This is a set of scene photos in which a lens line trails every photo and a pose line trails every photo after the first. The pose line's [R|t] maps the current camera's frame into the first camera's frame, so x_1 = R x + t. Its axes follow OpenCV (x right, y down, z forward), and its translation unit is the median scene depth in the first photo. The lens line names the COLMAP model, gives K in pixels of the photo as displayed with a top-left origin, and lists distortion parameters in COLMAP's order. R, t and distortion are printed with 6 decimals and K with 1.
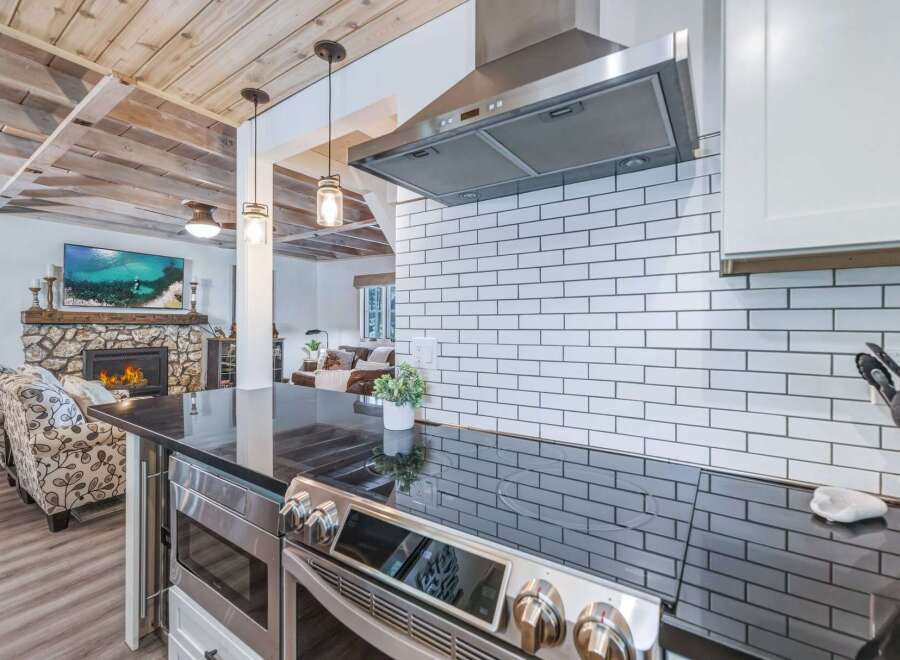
lens RADIAL K [[403.2, 0, 458.5], [0, 403.2, 321.5], [0, 0, 1]] dist [-0.010304, 0.003612]
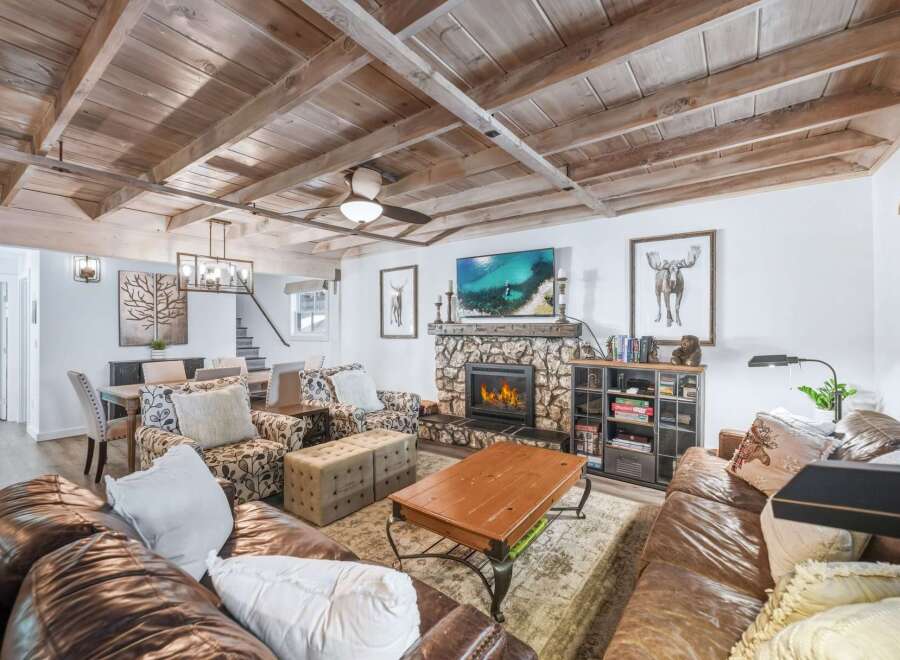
lens RADIAL K [[403.2, 0, 447.8], [0, 403.2, 324.7], [0, 0, 1]] dist [-0.010304, 0.003612]
pose [[-0.027419, -0.010839, -0.999565, 0.065623], [0.007400, 0.999912, -0.011046, -0.009129], [0.999597, -0.007700, -0.027336, 0.922435]]
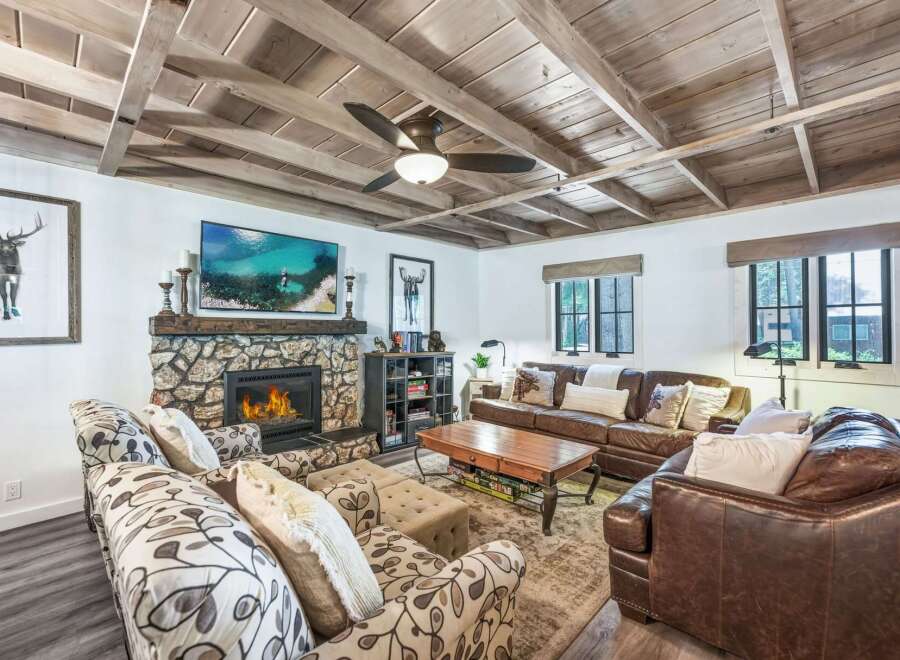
lens RADIAL K [[403.2, 0, 447.9], [0, 403.2, 325.6], [0, 0, 1]] dist [-0.010304, 0.003612]
pose [[0.981597, -0.011274, -0.190629, -0.390033], [0.009712, 0.999911, -0.009122, 0.000234], [0.190715, 0.007102, 0.981620, 0.358705]]
